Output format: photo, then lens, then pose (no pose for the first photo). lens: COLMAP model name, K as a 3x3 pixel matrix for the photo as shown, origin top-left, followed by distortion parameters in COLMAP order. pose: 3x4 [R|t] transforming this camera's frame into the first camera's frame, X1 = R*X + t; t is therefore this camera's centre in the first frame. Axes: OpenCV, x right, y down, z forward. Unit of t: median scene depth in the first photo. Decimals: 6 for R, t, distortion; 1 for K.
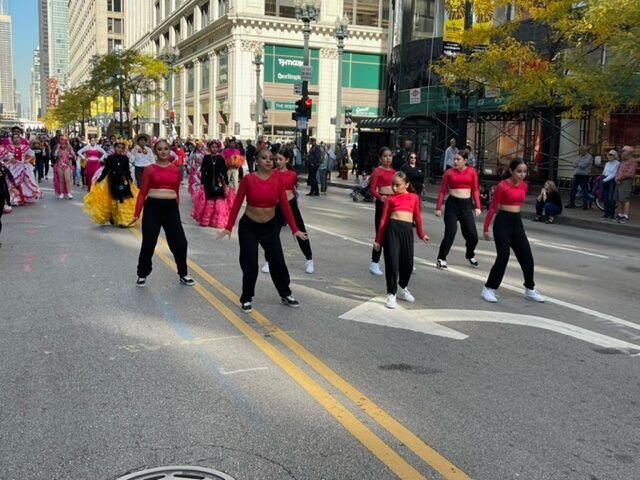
lens RADIAL K [[661.9, 0, 320.0], [0, 661.9, 240.0], [0, 0, 1]] dist [0.020919, 0.014583]
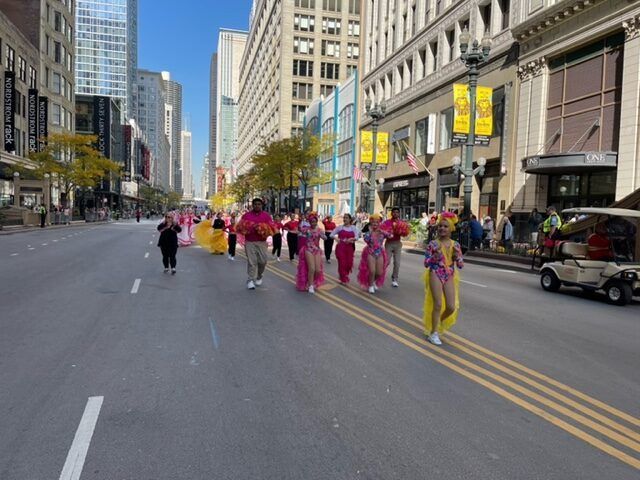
lens RADIAL K [[479.4, 0, 310.1], [0, 479.4, 242.0], [0, 0, 1]] dist [0.081634, -0.083408]
pose [[0.983826, 0.007702, -0.178960, -0.311833], [-0.024230, 0.995615, -0.090354, -0.102856], [0.177479, 0.093229, 0.979699, 0.669822]]
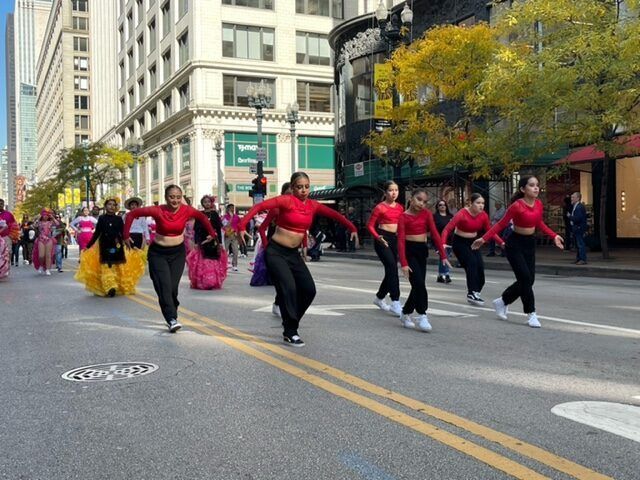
lens RADIAL K [[661.9, 0, 320.0], [0, 661.9, 240.0], [0, 0, 1]] dist [0.020919, 0.014583]
pose [[0.997867, -0.046870, 0.045439, 0.012477], [0.052231, 0.990777, -0.125029, 0.016728], [-0.039160, 0.127136, 0.991112, -0.035462]]
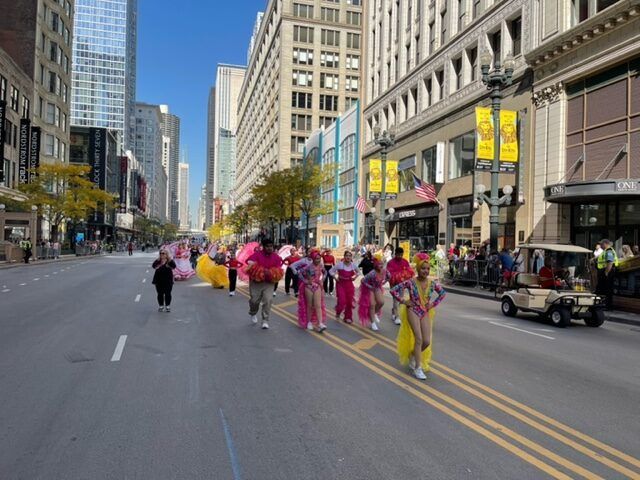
lens RADIAL K [[480.0, 0, 320.0], [0, 480.0, 240.0], [0, 0, 1]] dist [0.082625, -0.089785]
pose [[0.988121, -0.010469, -0.153318, -0.321890], [-0.013952, 0.987445, -0.157346, -0.107312], [0.153040, 0.157616, 0.975570, 0.689623]]
